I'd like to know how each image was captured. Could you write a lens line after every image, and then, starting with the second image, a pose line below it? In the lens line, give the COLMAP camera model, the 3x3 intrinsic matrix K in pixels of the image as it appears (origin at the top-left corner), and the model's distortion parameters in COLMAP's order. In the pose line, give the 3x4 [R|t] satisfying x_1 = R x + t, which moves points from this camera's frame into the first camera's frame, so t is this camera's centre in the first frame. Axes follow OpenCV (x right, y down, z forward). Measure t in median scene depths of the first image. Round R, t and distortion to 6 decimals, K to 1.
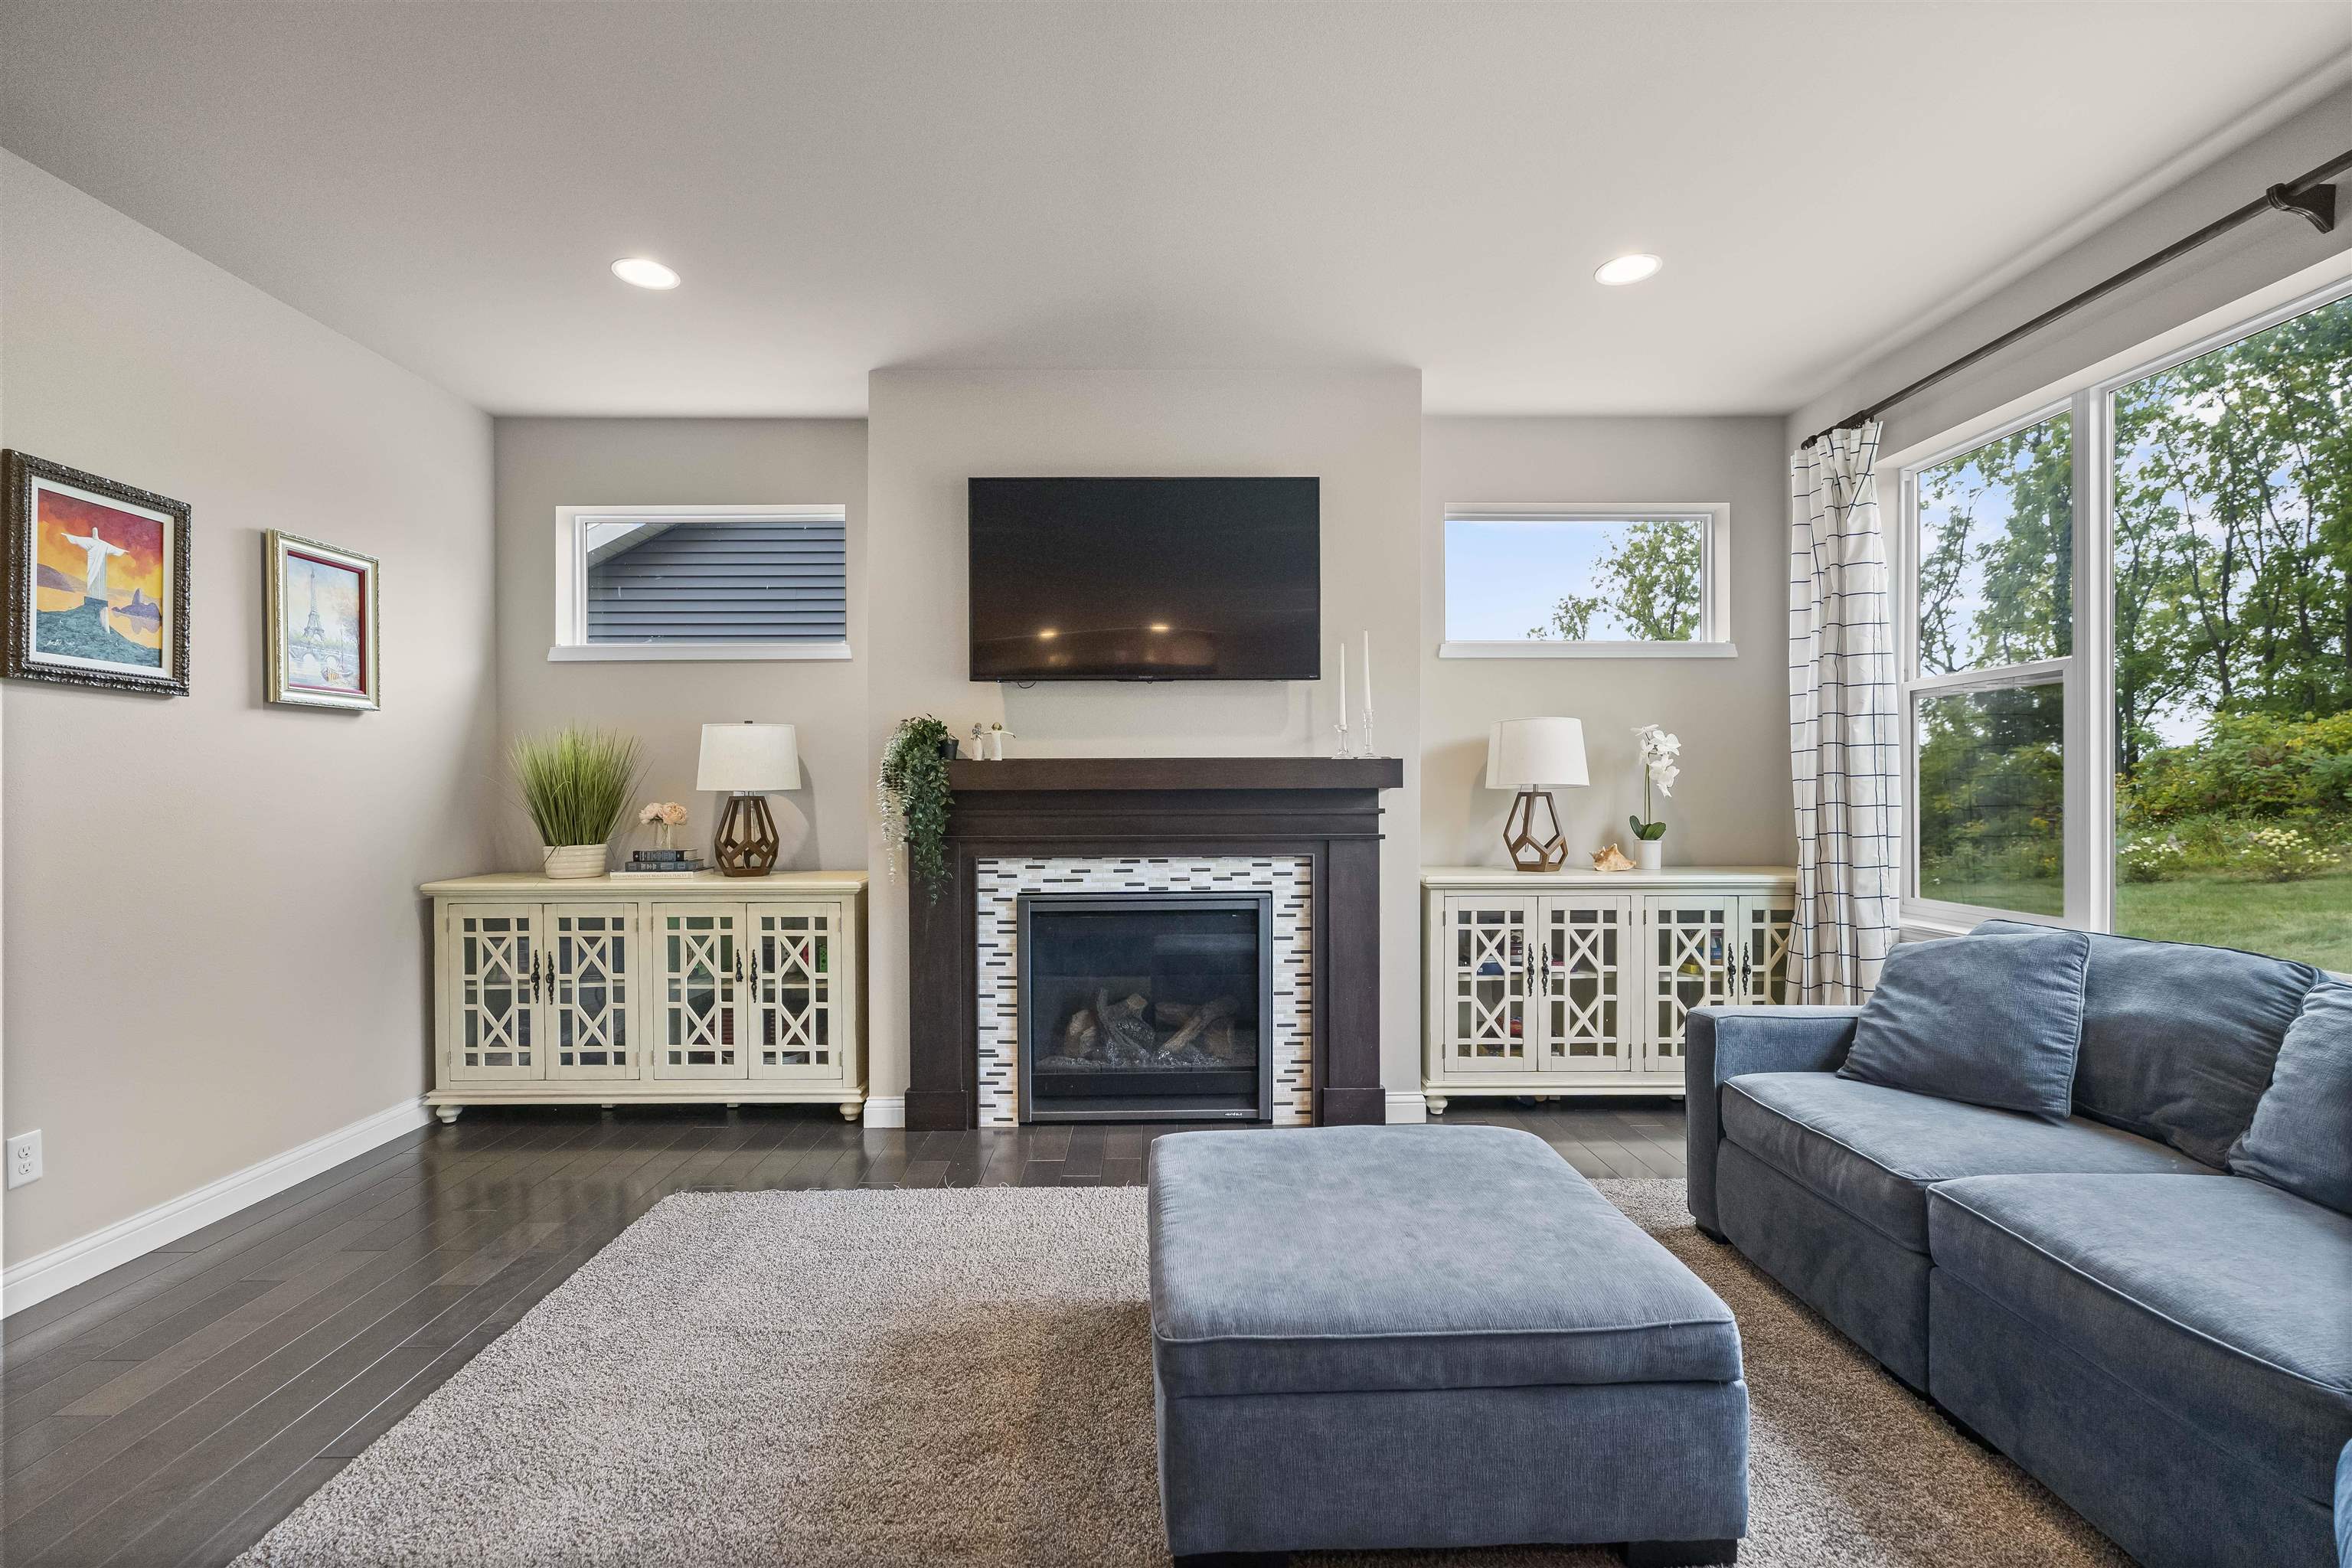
lens RADIAL K [[1044.5, 0, 1166.8], [0, 1044.5, 797.5], [0, 0, 1]] dist [-0.000141, 0.000716]
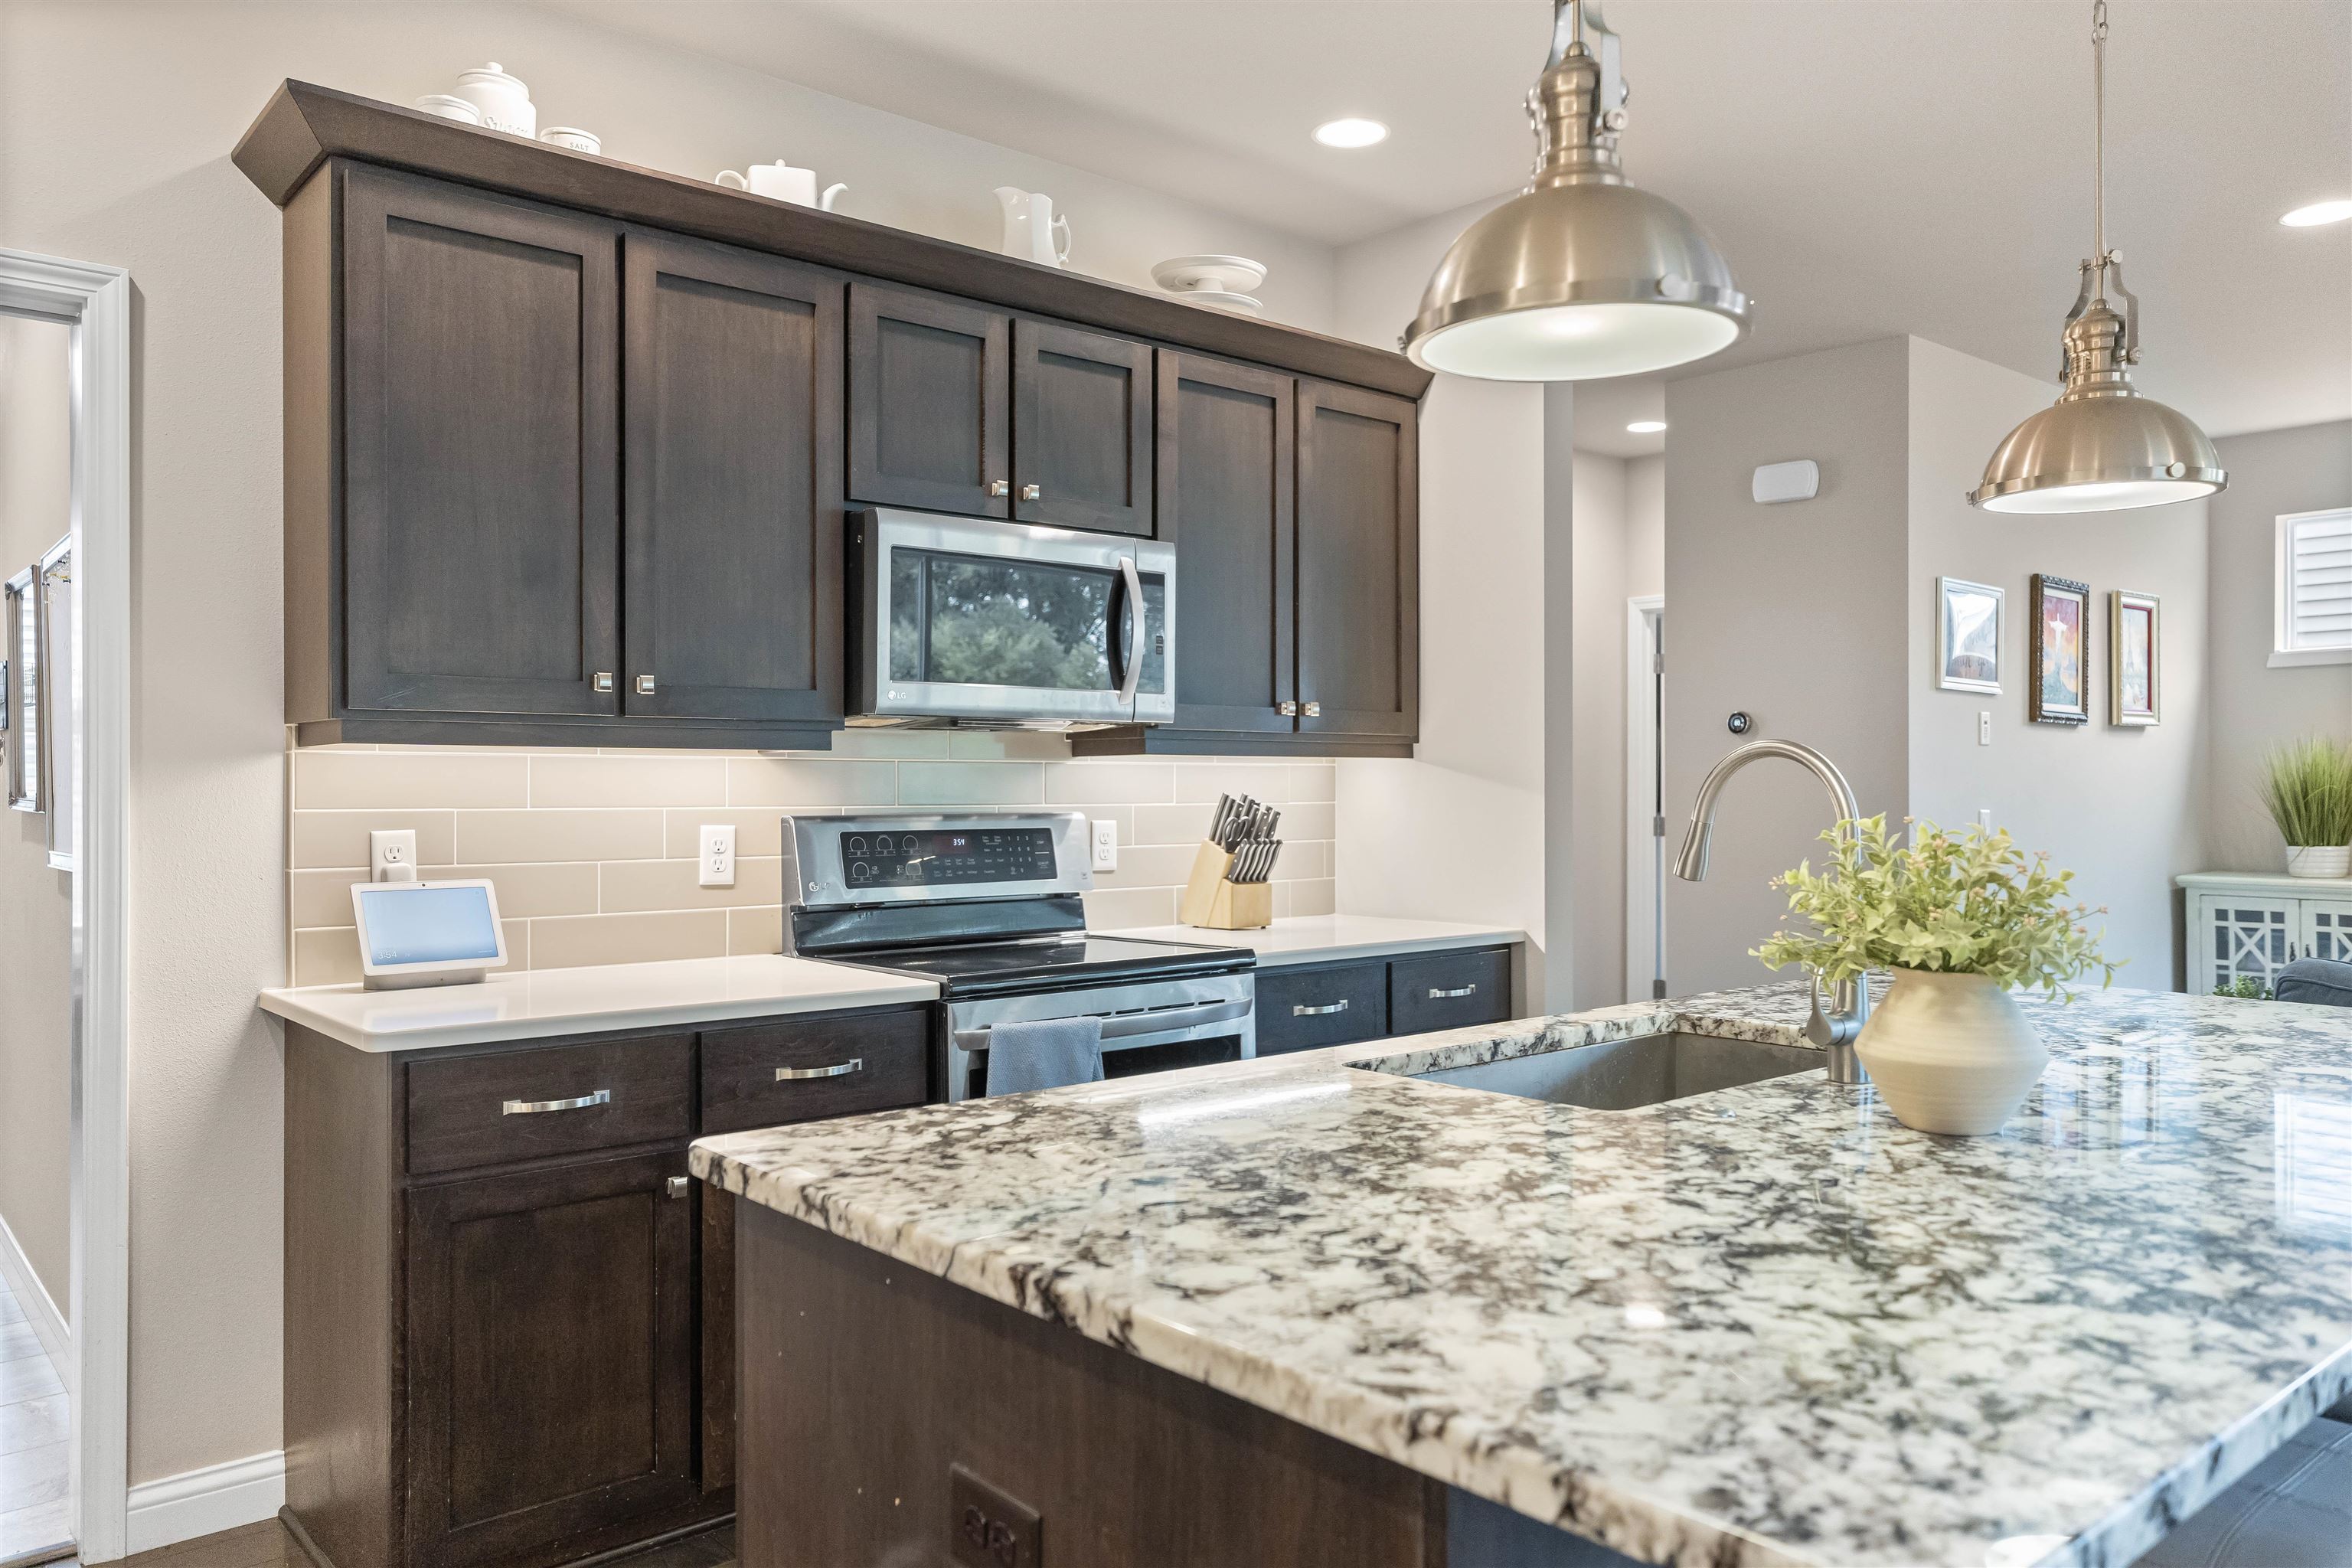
lens RADIAL K [[1669.2, 0, 1176.0], [0, 1669.2, 784.0], [0, 0, 1]] dist [0.001903, 0.007436]
pose [[0.642697, 0.002366, -0.766117, -0.022860], [-0.004659, 0.999989, -0.000820, -0.010221], [0.766107, 0.004097, 0.642701, -0.988827]]
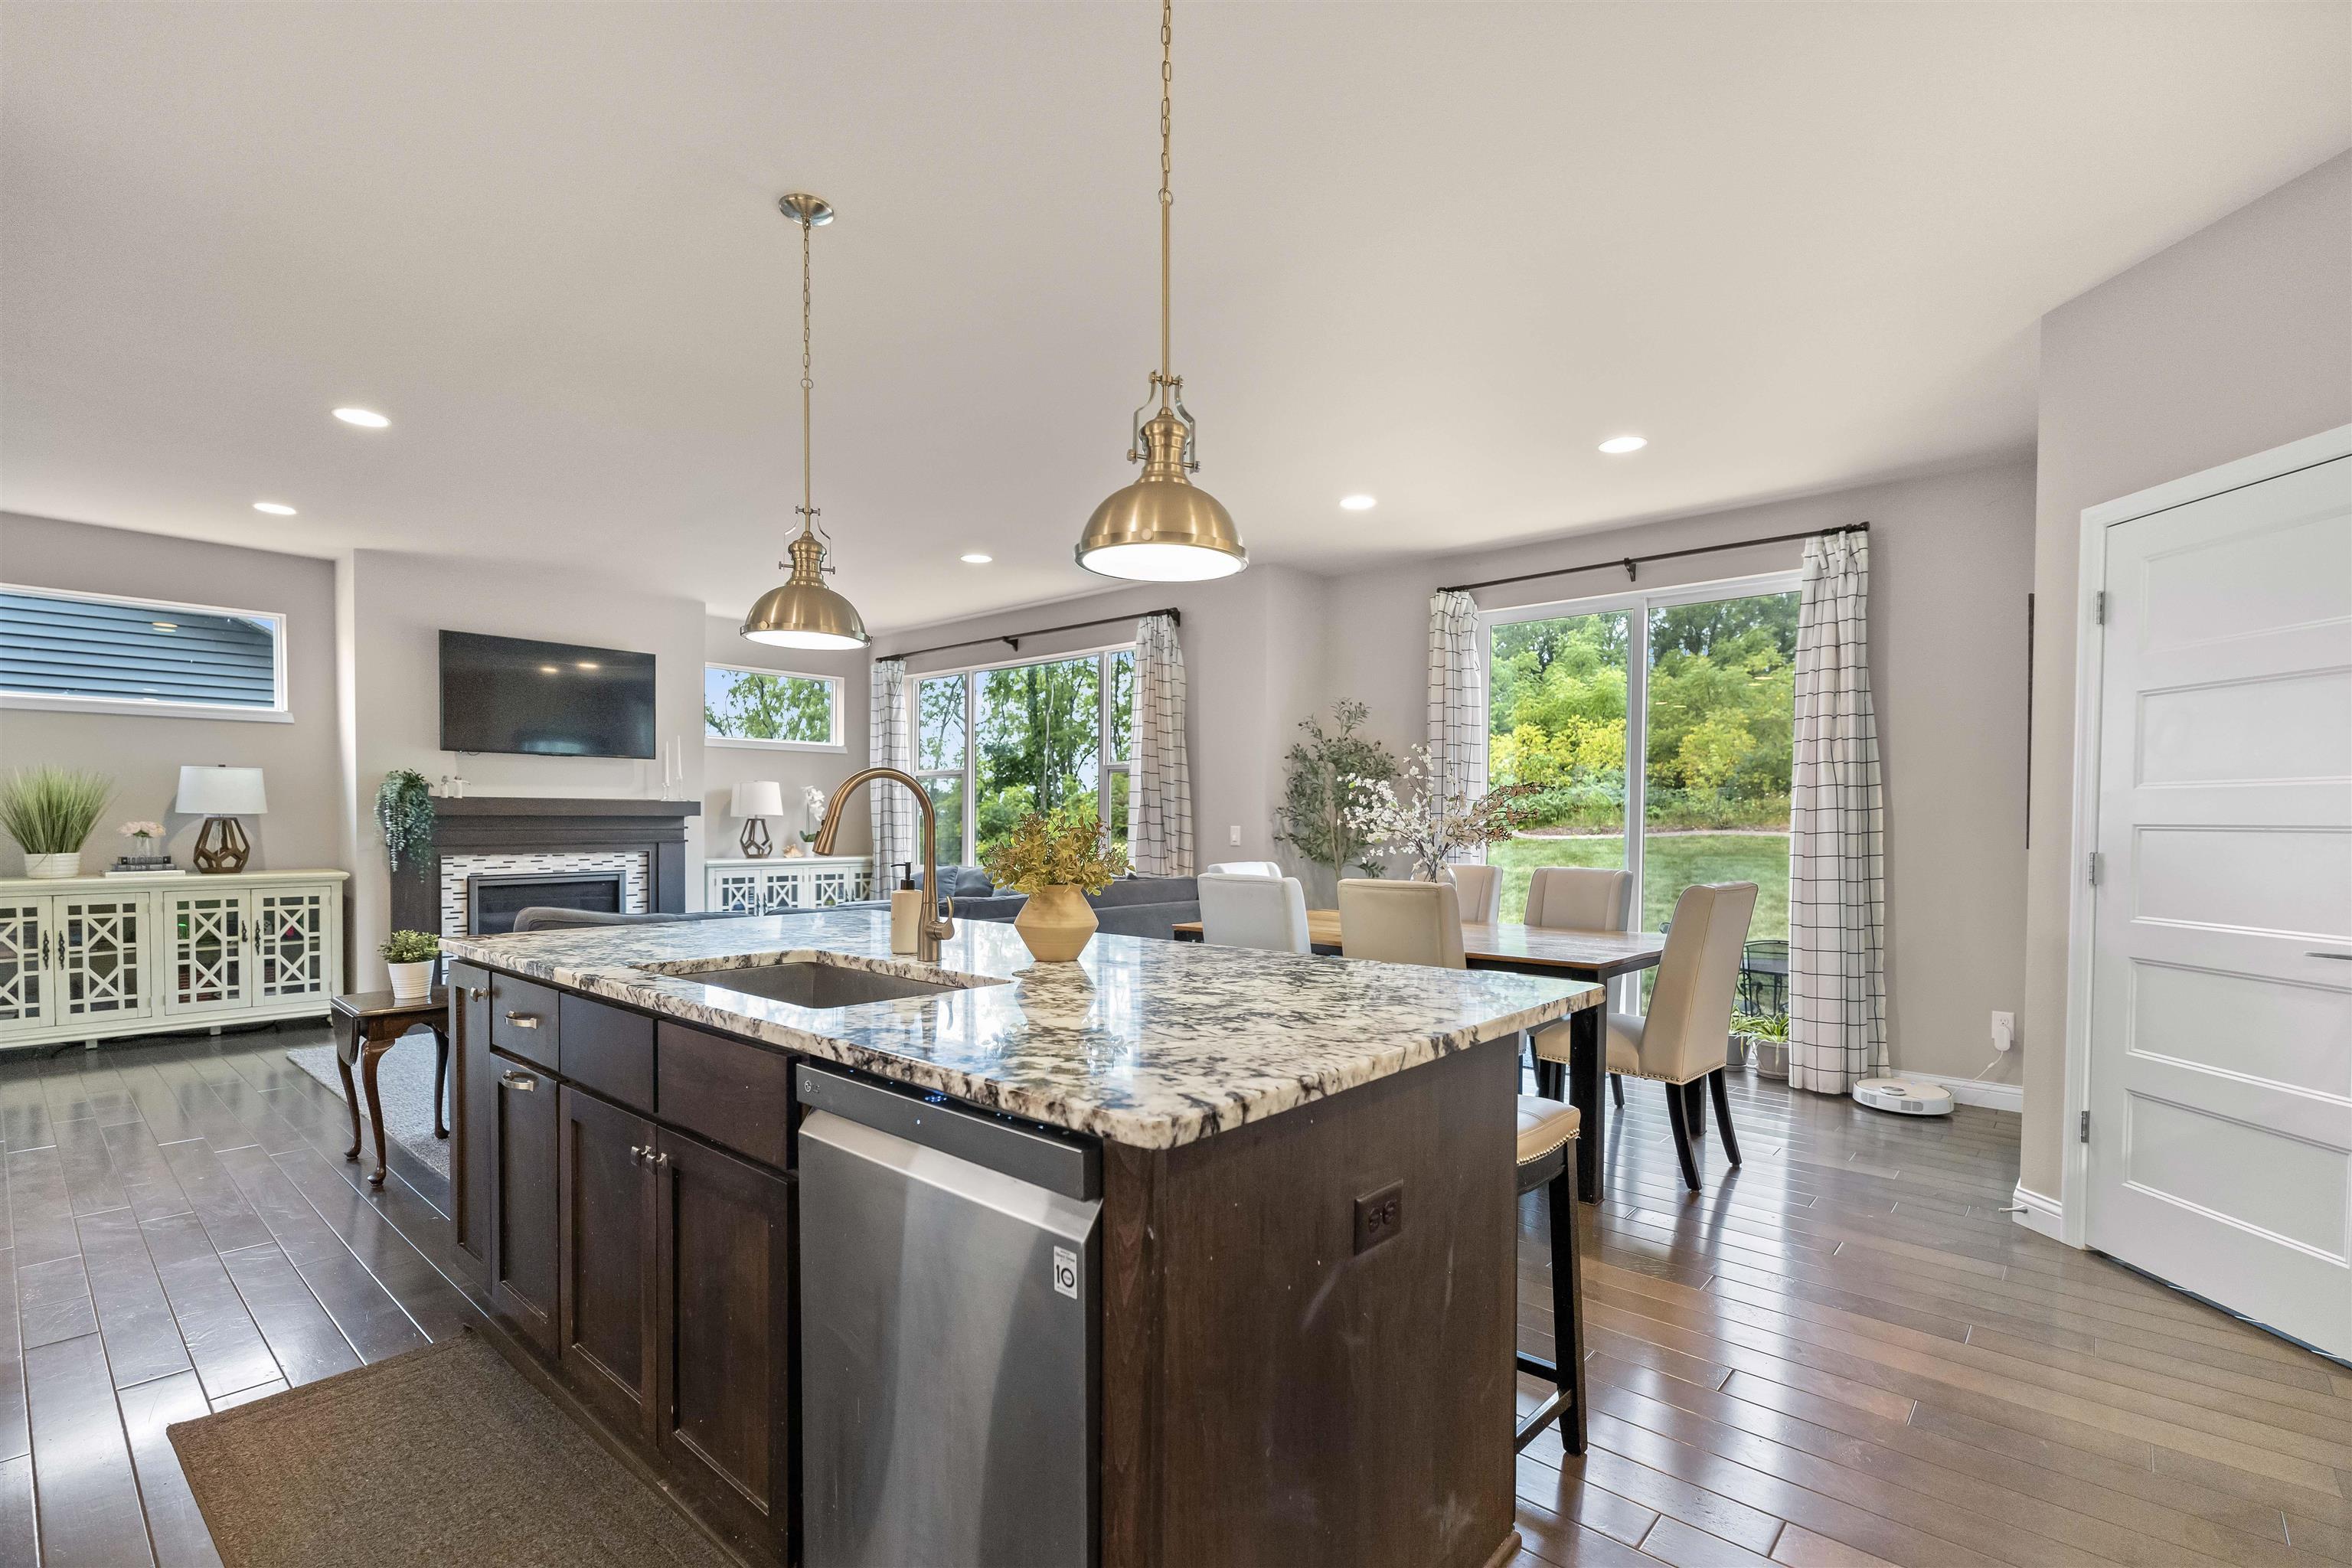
lens RADIAL K [[1066.8, 0, 1175.6], [0, 1066.8, 842.6], [0, 0, 1]] dist [-0.001260, -0.000070]
pose [[0.674580, -0.009233, 0.738144, -0.633489], [-0.004122, 0.999859, 0.016274, 0.004594], [-0.738190, -0.014020, 0.674447, -0.997941]]
